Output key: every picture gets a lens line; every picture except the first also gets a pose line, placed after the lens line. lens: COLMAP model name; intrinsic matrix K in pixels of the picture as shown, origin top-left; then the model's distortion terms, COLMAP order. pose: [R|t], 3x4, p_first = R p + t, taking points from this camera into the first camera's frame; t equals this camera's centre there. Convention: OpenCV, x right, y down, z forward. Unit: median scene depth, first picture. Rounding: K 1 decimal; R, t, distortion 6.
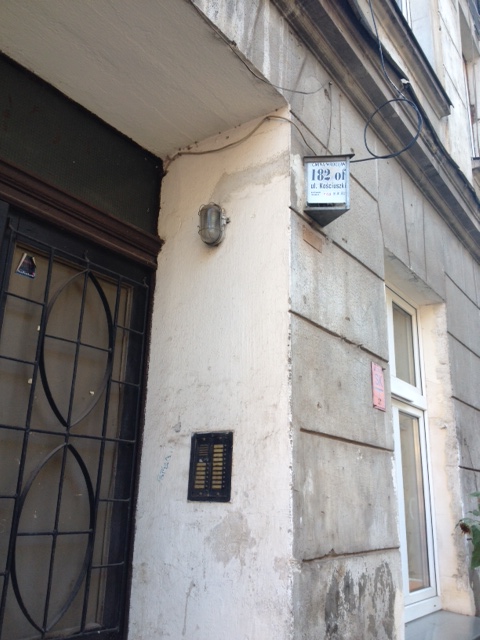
lens RADIAL K [[597.2, 0, 240.0], [0, 597.2, 320.0], [0, 0, 1]] dist [0.113303, -0.233288]
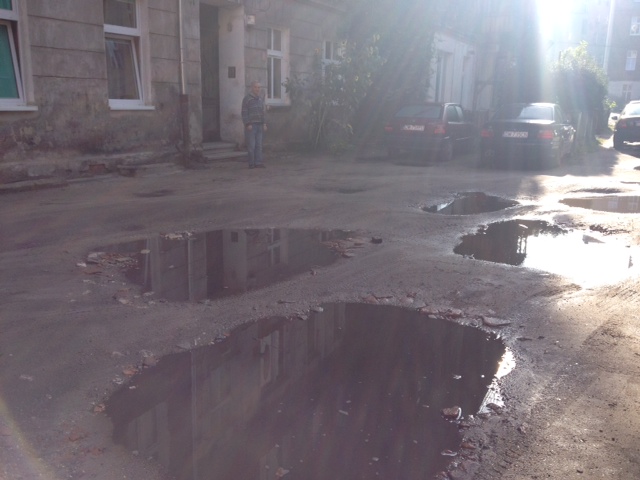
lens RADIAL K [[597.2, 0, 320.0], [0, 597.2, 240.0], [0, 0, 1]] dist [0.113303, -0.233288]
pose [[0.990773, -0.029919, 0.132187, -0.019862], [-0.041689, 0.860766, 0.507291, -1.366288], [-0.128960, -0.508121, 0.851576, -4.962762]]
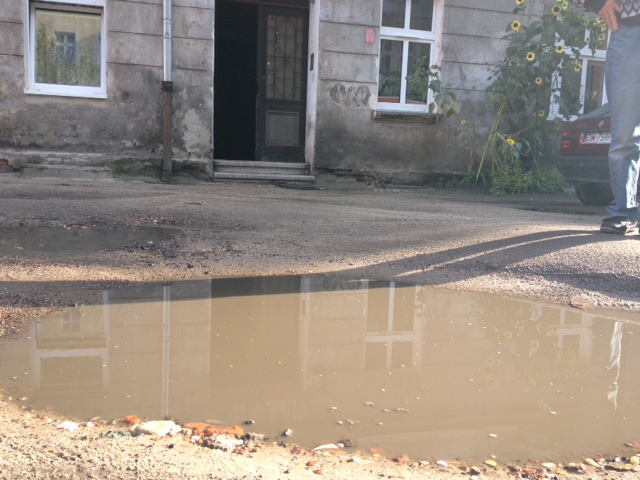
lens RADIAL K [[597.2, 0, 320.0], [0, 597.2, 240.0], [0, 0, 1]] dist [0.113303, -0.233288]
pose [[0.768635, 0.091316, -0.633136, 2.648010], [0.165952, 0.927407, 0.335226, -0.007326], [0.617786, -0.362736, 0.697684, -2.264050]]
